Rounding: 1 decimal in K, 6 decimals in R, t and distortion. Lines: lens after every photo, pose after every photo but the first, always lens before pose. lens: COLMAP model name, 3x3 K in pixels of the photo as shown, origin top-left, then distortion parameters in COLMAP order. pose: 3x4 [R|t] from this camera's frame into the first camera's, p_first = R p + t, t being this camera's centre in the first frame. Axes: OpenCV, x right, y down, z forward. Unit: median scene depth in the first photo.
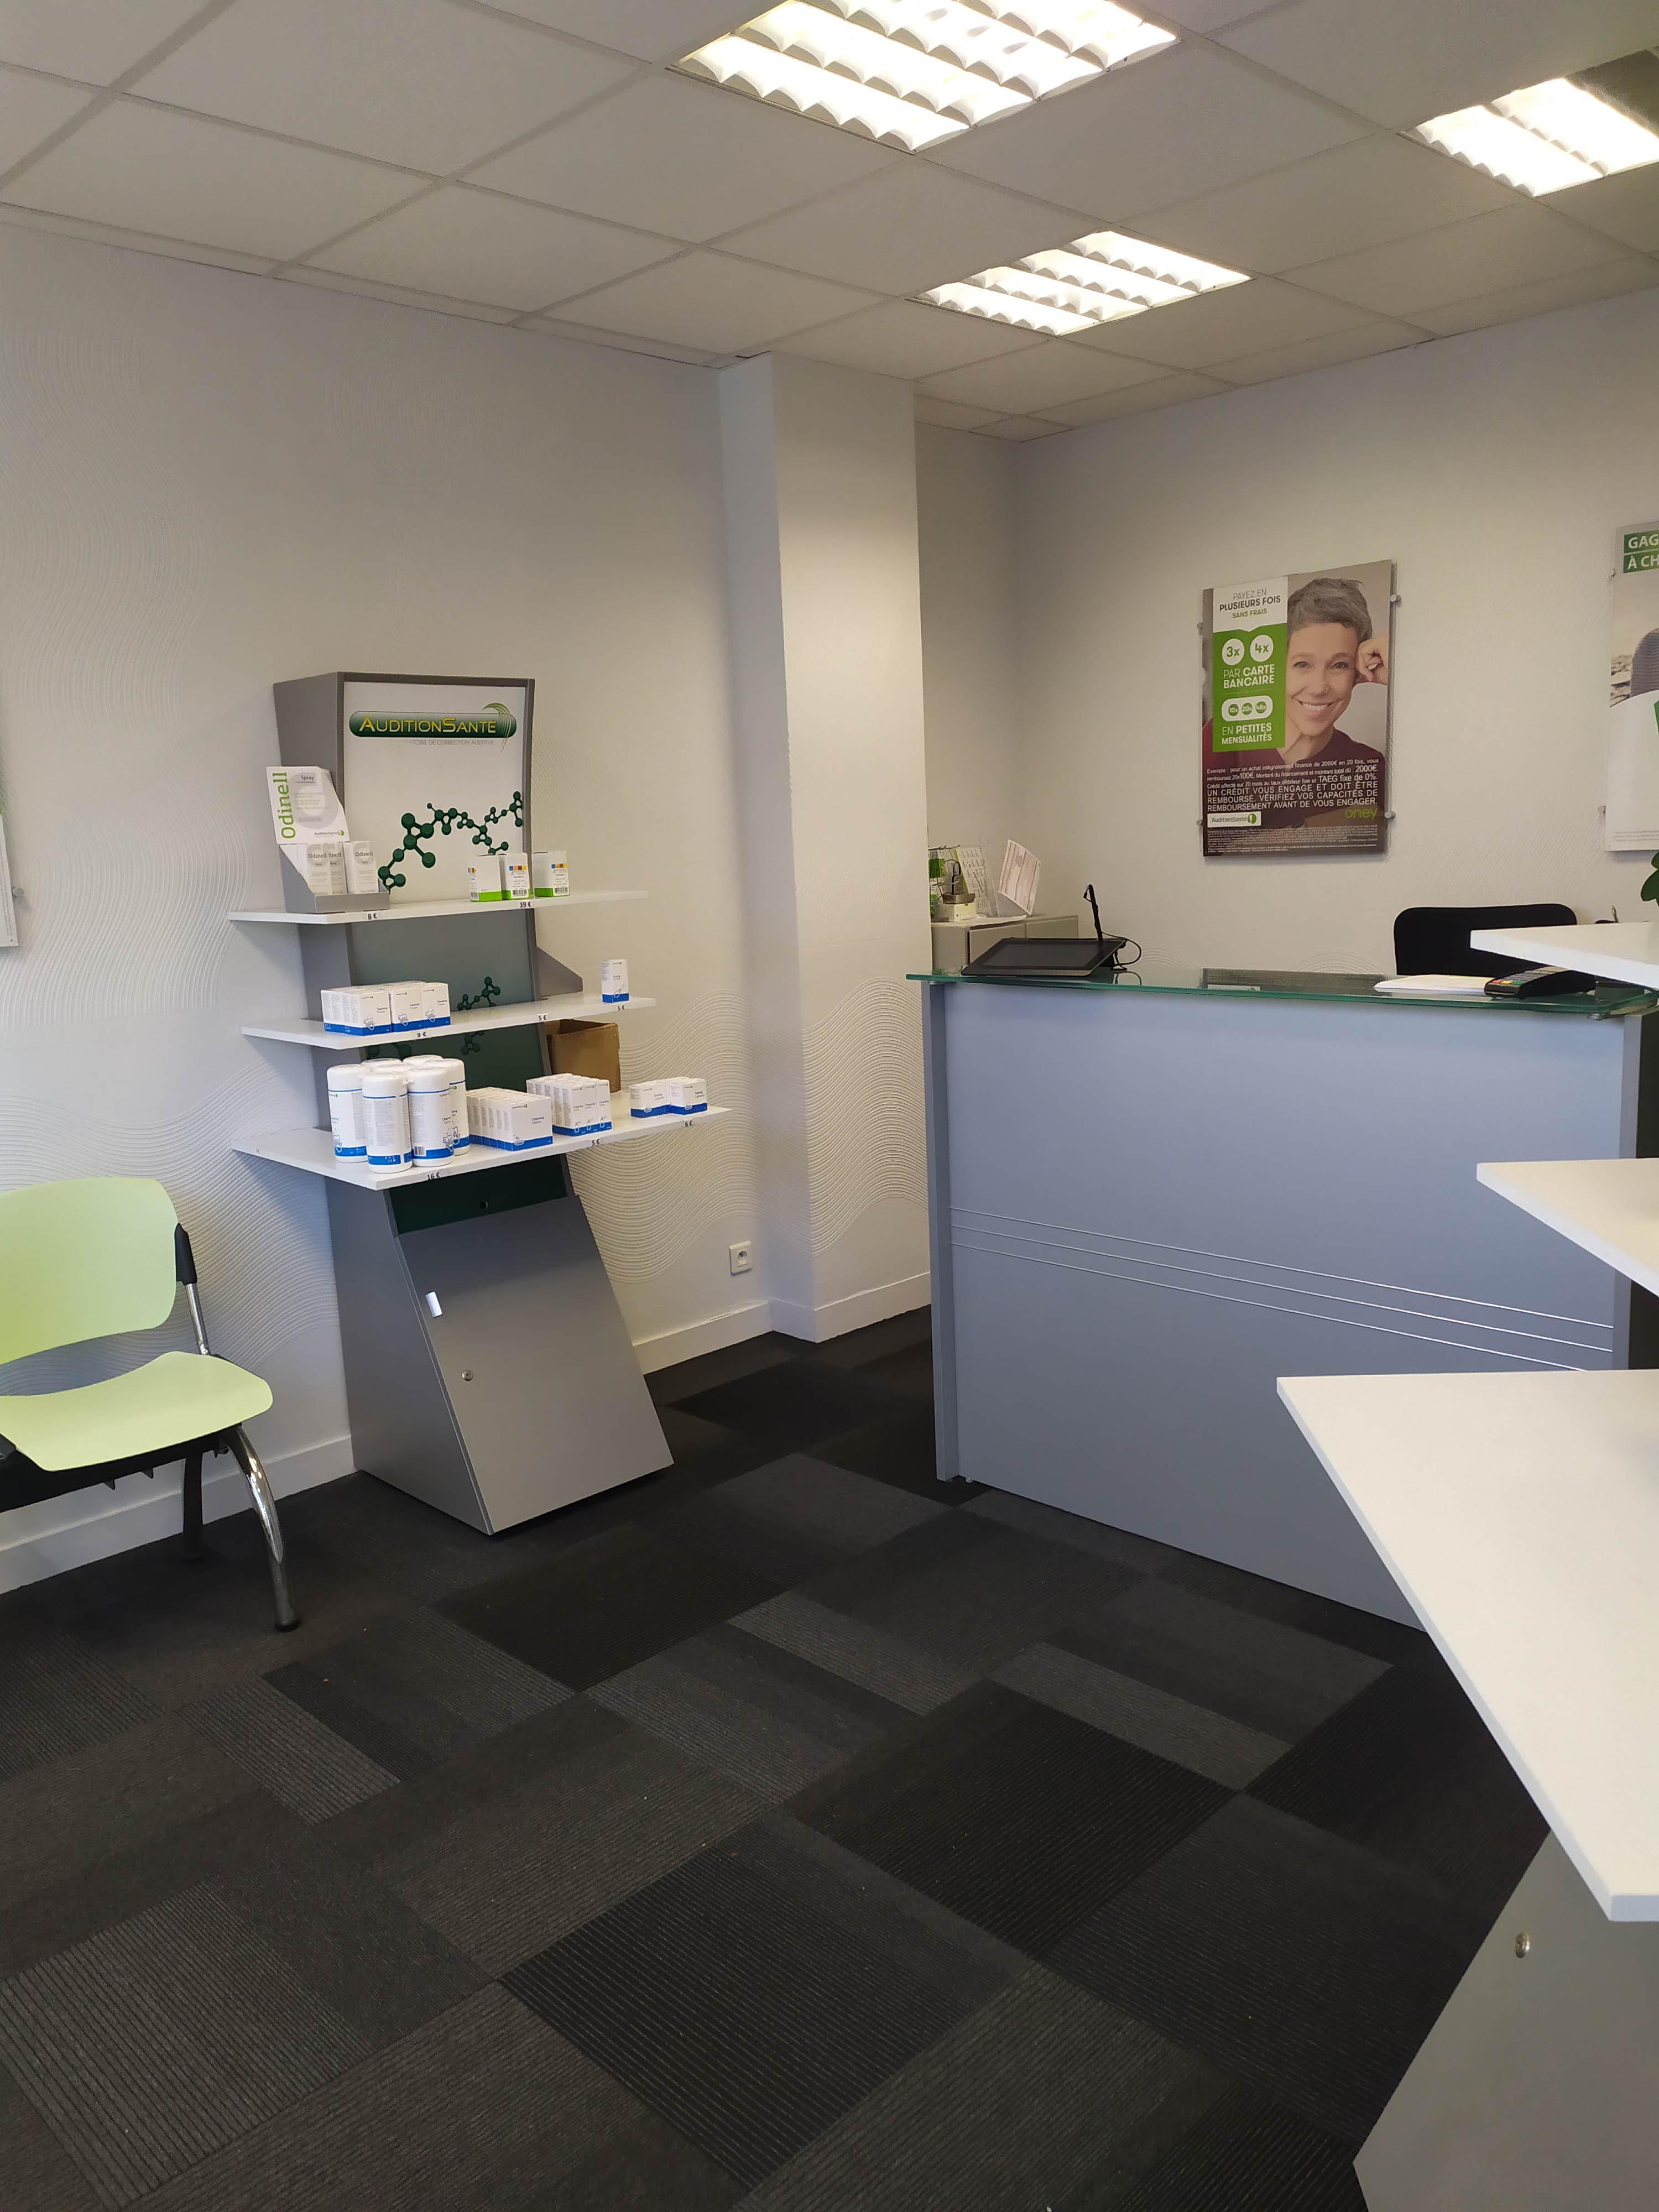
lens RADIAL K [[1665.4, 0, 827.2], [0, 1665.4, 1103.2], [0, 0, 1]] dist [0.060869, -0.040664]
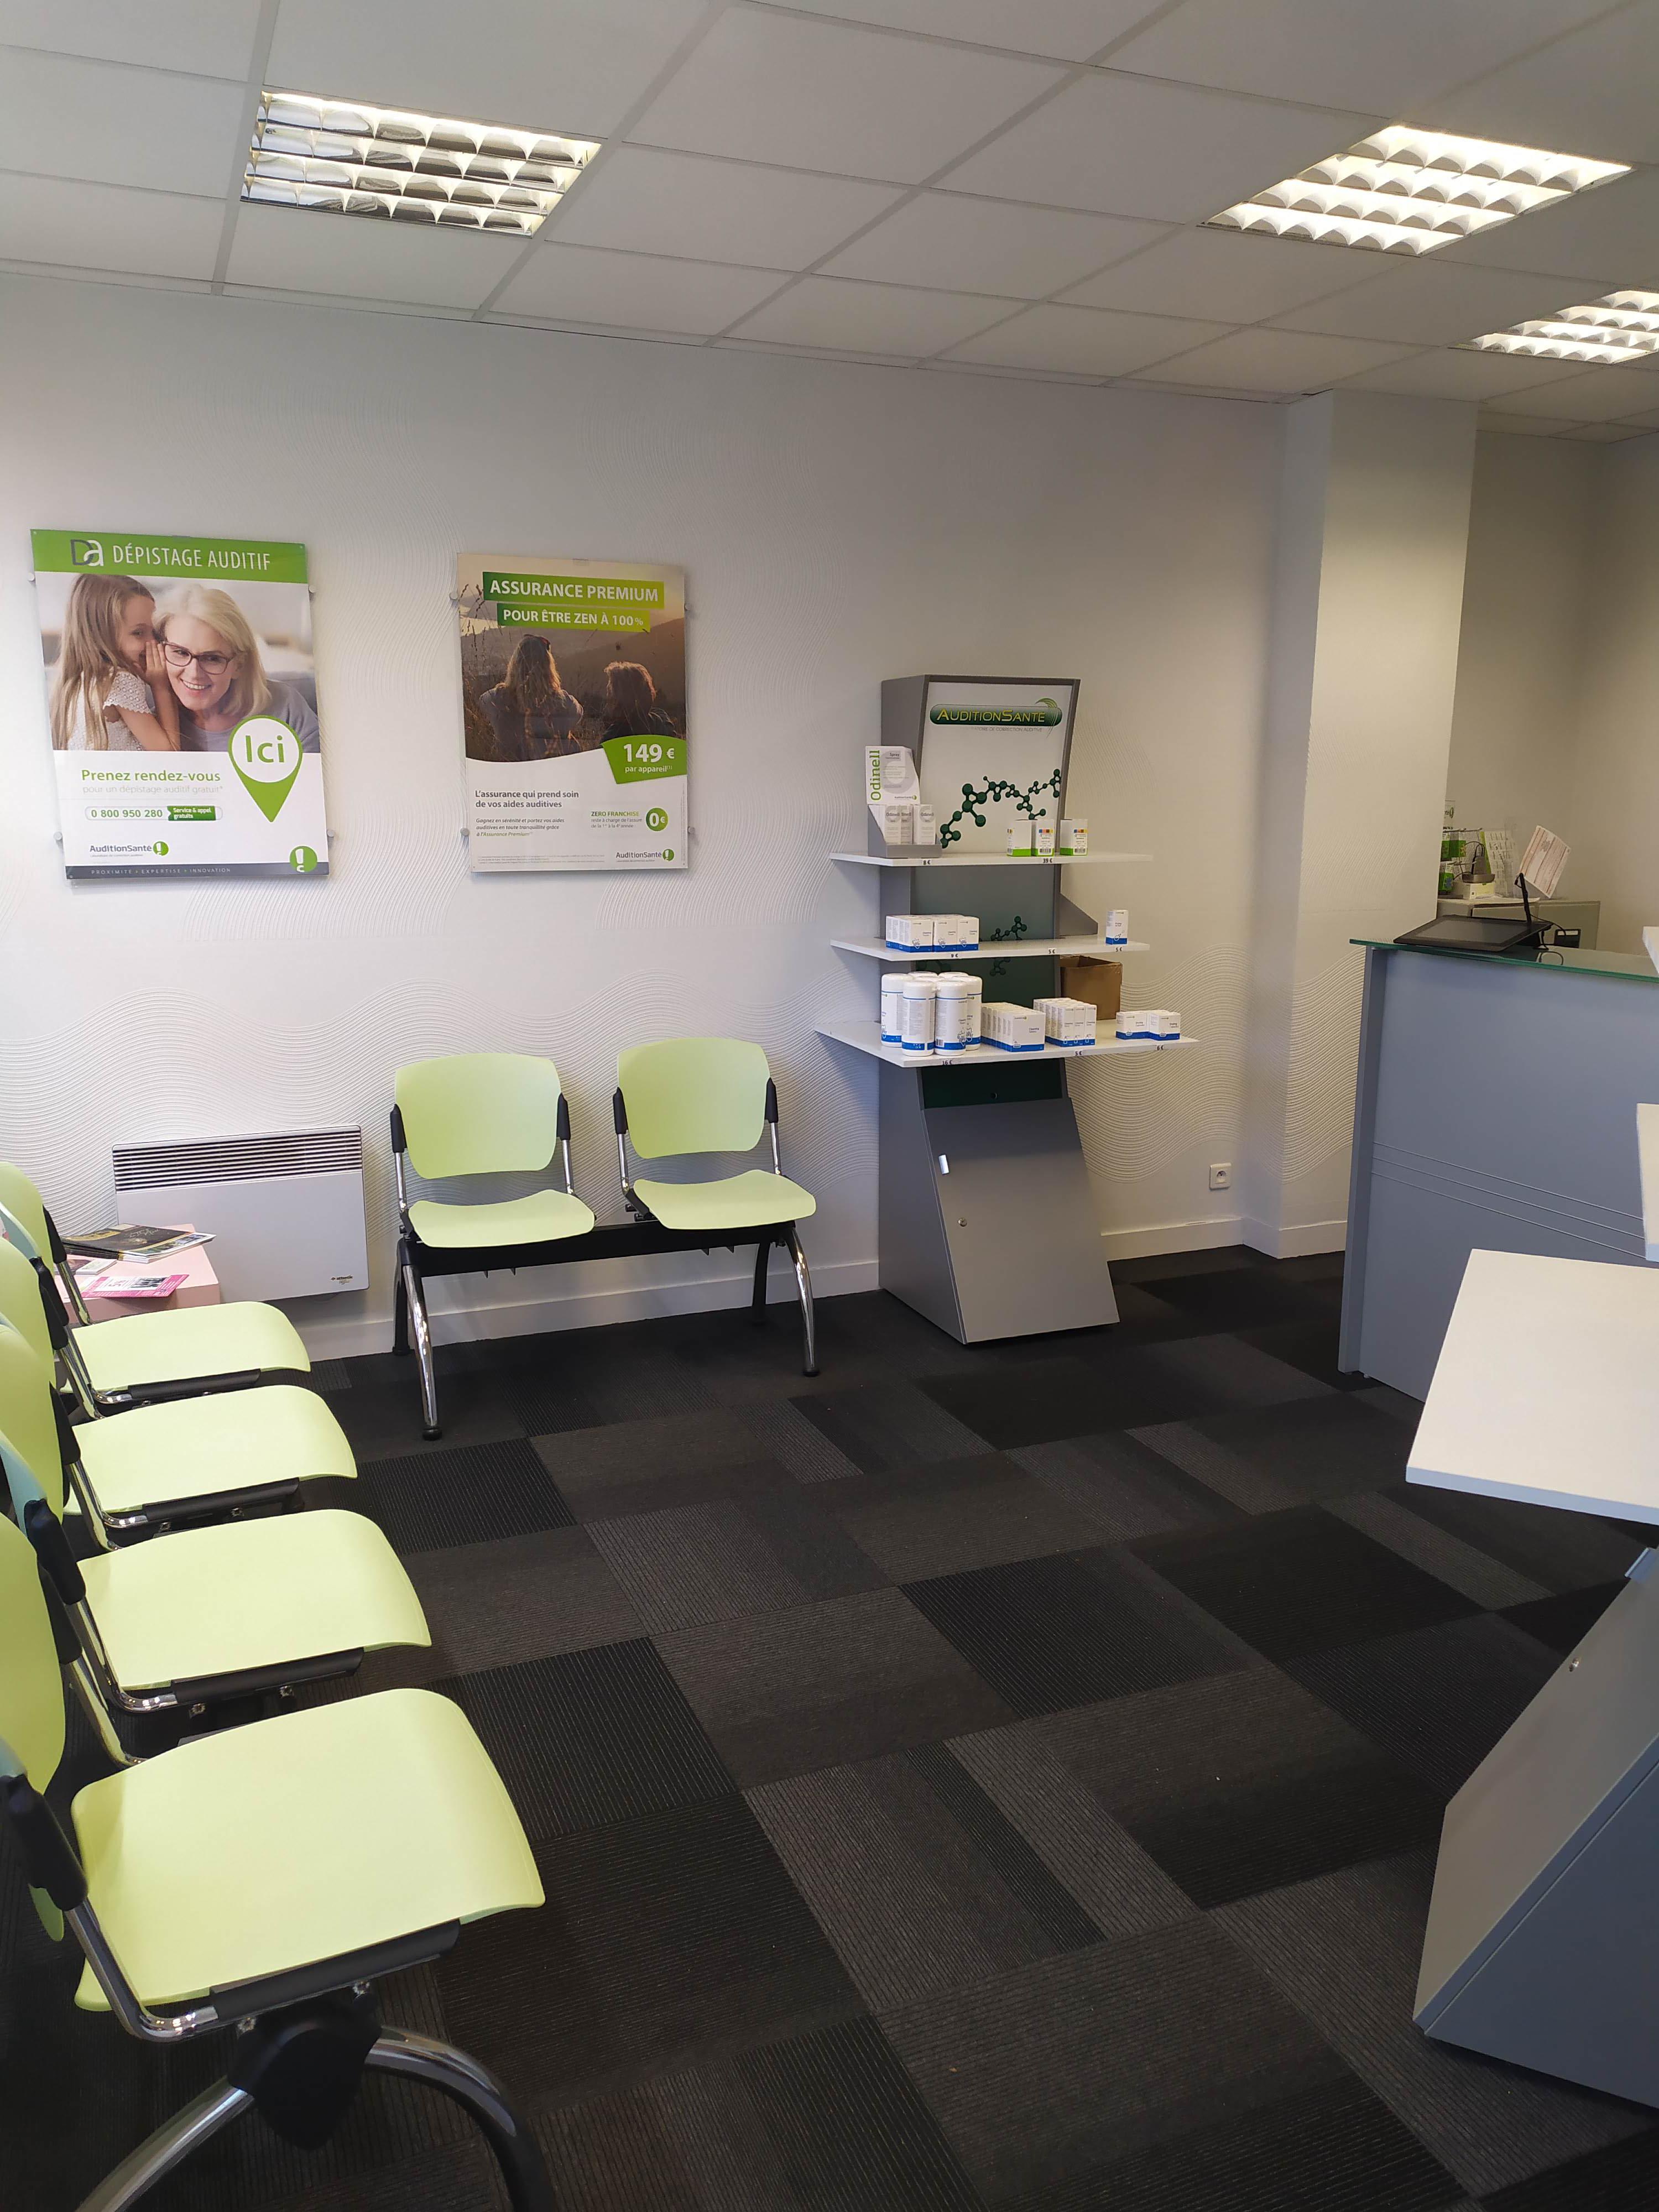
lens RADIAL K [[1665.4, 0, 832.4], [0, 1665.4, 1111.9], [0, 0, 1]] dist [0.060869, -0.040664]
pose [[0.928204, 0.118118, -0.352826, 0.138744], [-0.106130, 0.992928, 0.053204, 0.020240], [0.356615, -0.011939, 0.934175, -0.244162]]
